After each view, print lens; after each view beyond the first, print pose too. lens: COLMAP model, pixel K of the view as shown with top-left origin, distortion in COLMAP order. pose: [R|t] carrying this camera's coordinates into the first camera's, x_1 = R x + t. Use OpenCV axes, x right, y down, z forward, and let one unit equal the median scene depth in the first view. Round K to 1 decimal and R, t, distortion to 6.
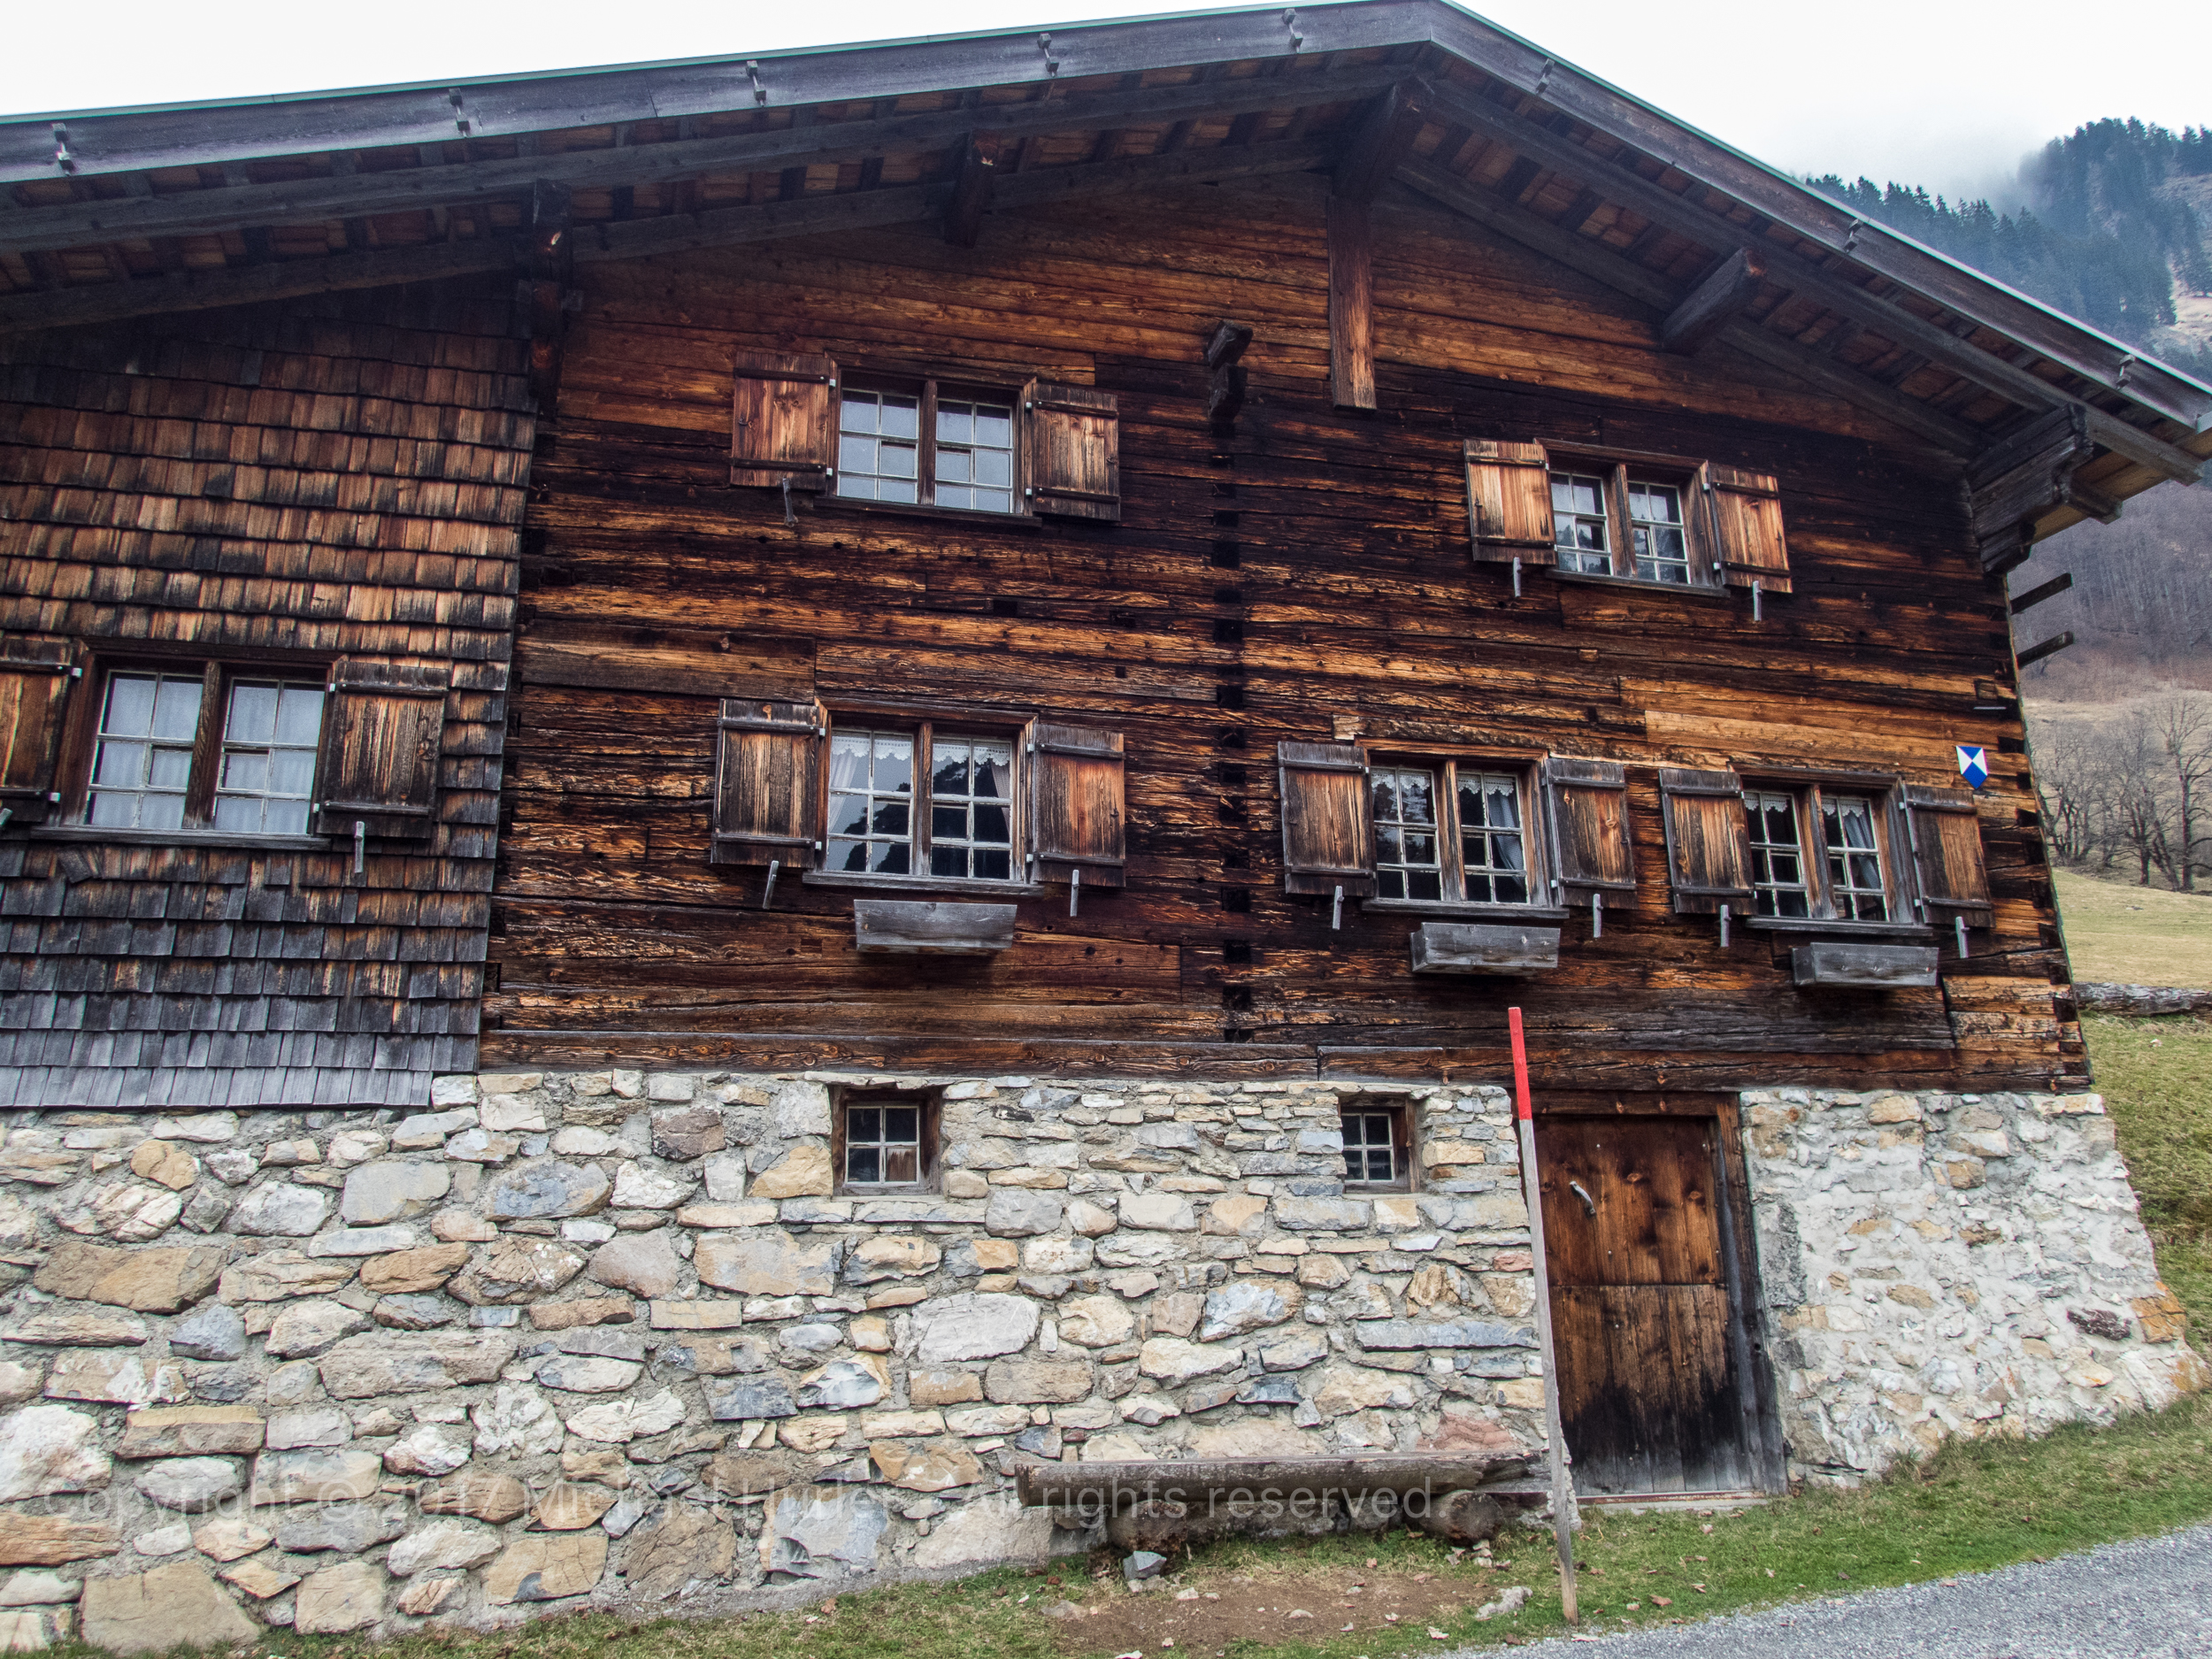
lens RADIAL K [[1644.8, 0, 1106.0], [0, 1644.8, 829.5], [0, 0, 1]] dist [0.009047, 0.009835]
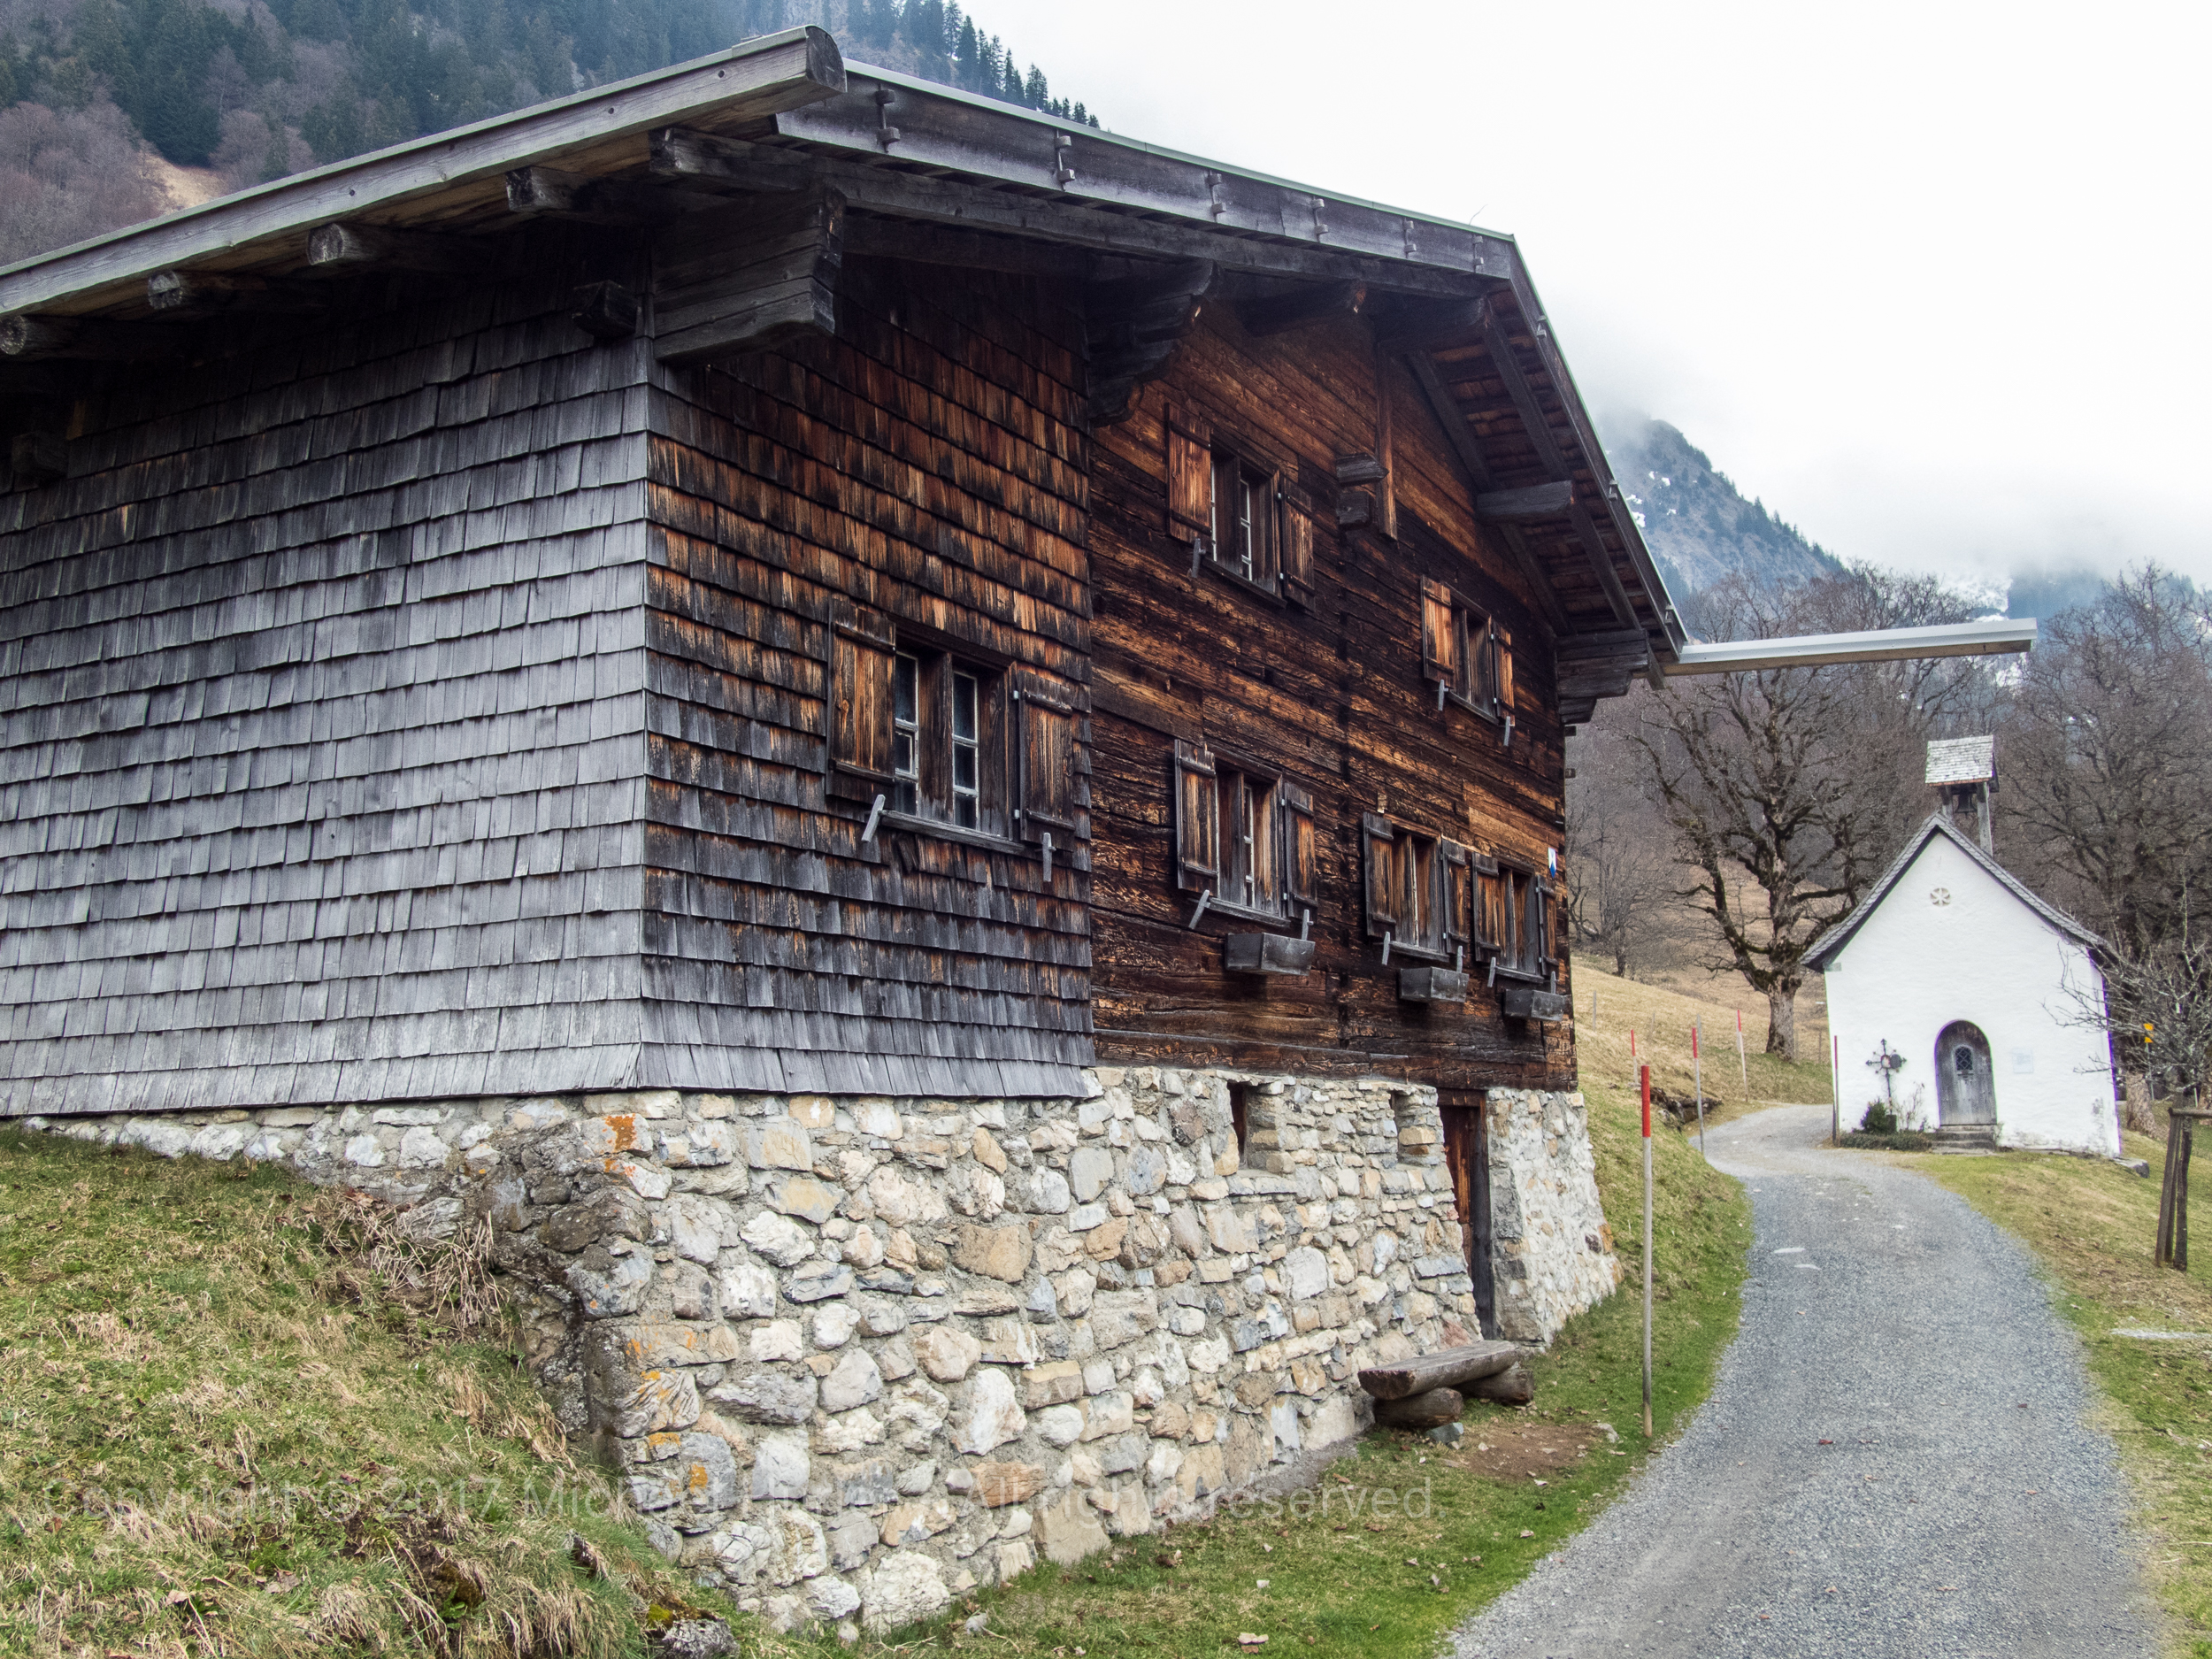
lens RADIAL K [[2084.9, 0, 1106.0], [0, 2084.9, 829.5], [0, 0, 1]] dist [0.033913, -0.008398]
pose [[0.677673, 0.122583, 0.725074, -1.358038], [-0.208975, 0.977459, 0.030061, -0.053297], [-0.705045, -0.171894, 0.688014, 0.035374]]
